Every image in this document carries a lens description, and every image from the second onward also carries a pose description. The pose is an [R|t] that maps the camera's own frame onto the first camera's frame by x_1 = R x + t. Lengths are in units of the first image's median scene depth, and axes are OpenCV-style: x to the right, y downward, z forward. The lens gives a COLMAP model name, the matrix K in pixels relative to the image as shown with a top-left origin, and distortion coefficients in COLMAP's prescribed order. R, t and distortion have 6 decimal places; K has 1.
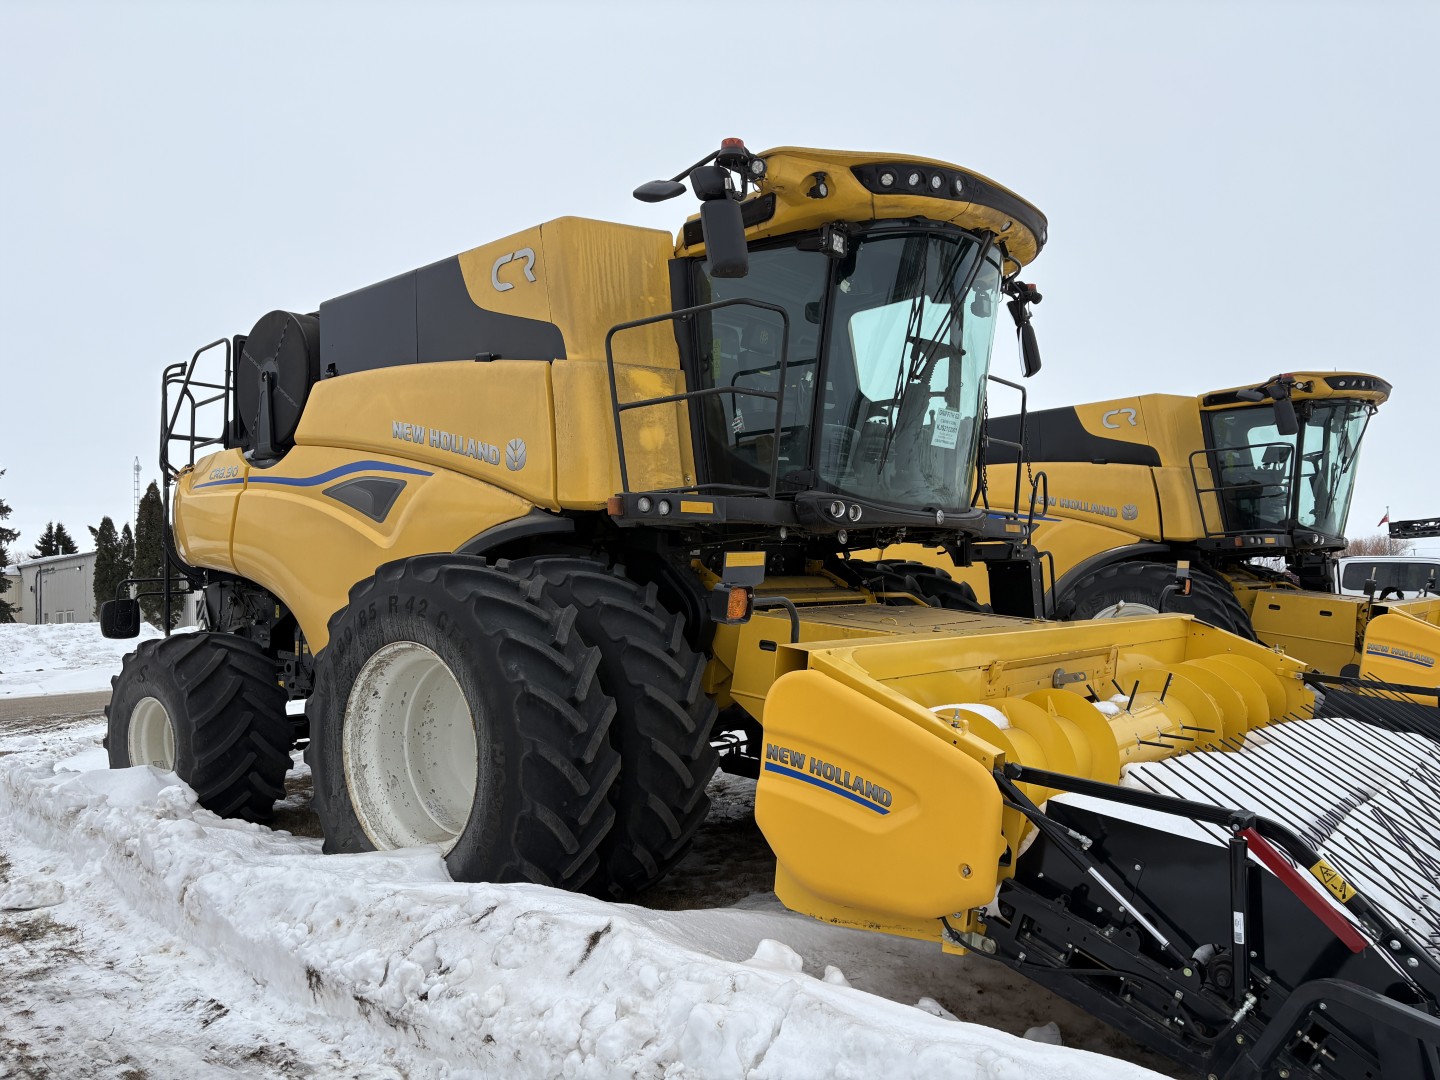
lens RADIAL K [[1102.1, 0, 711.1], [0, 1102.1, 551.3], [0, 0, 1]] dist [0.013553, 0.001440]
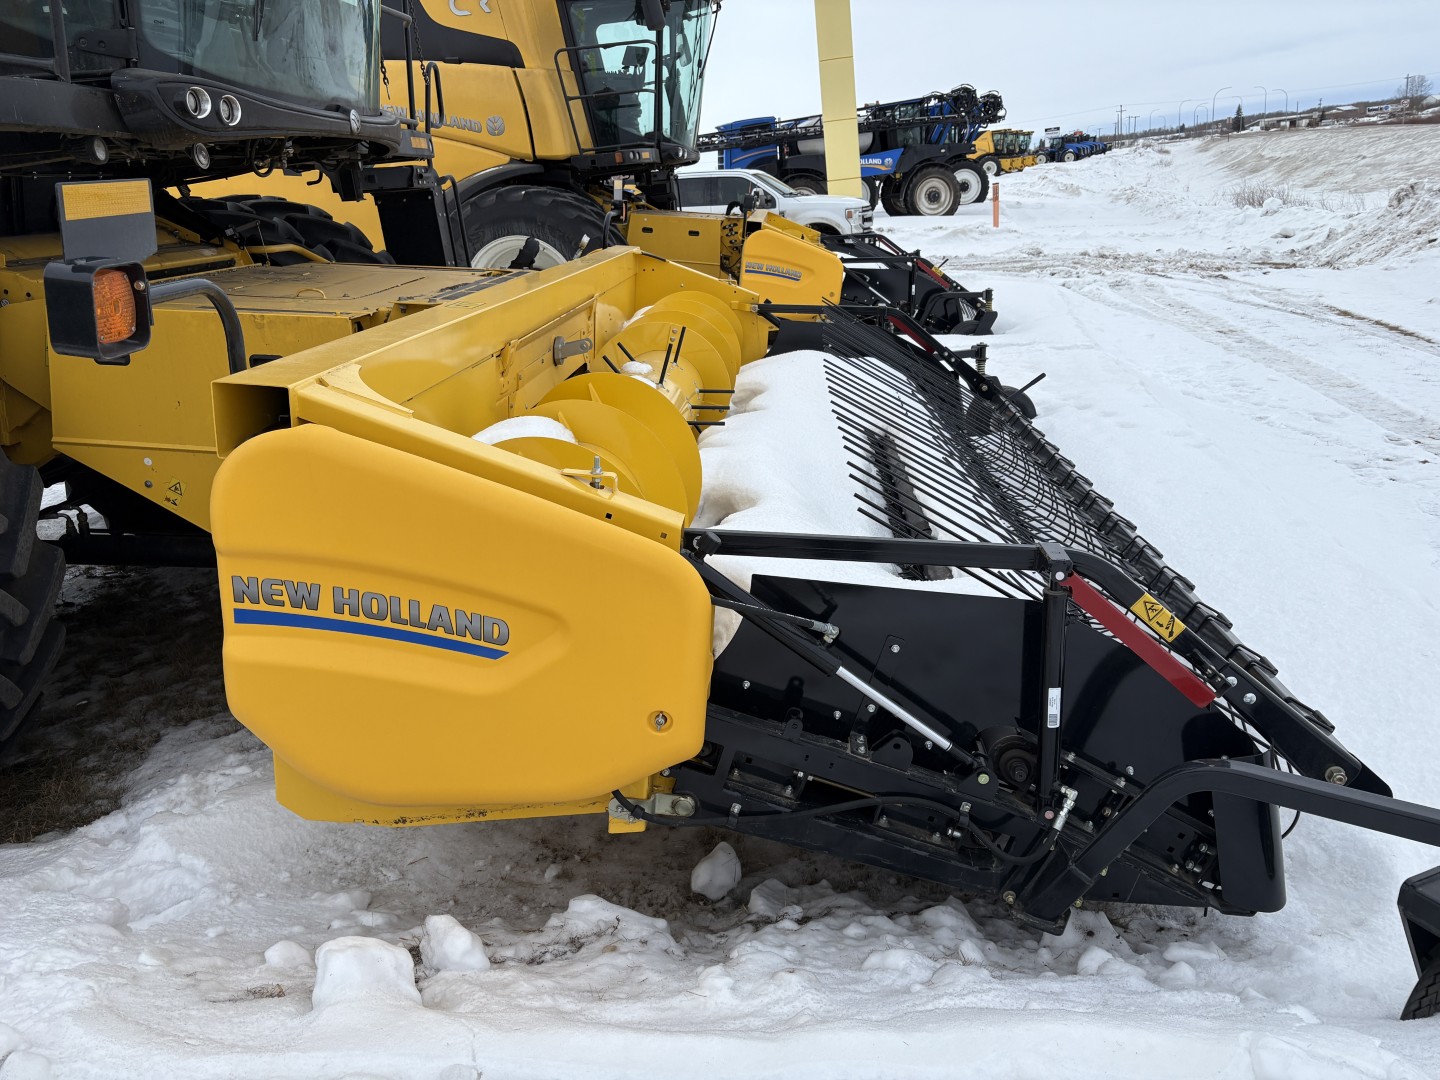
lens RADIAL K [[1081.5, 0, 723.8], [0, 1081.5, 541.2], [0, 0, 1]] dist [0.036469, -0.031847]
pose [[0.804473, -0.224626, 0.549879, -0.026284], [0.041072, 0.944558, 0.325766, 0.002766], [-0.592568, -0.239485, 0.769097, 0.322528]]
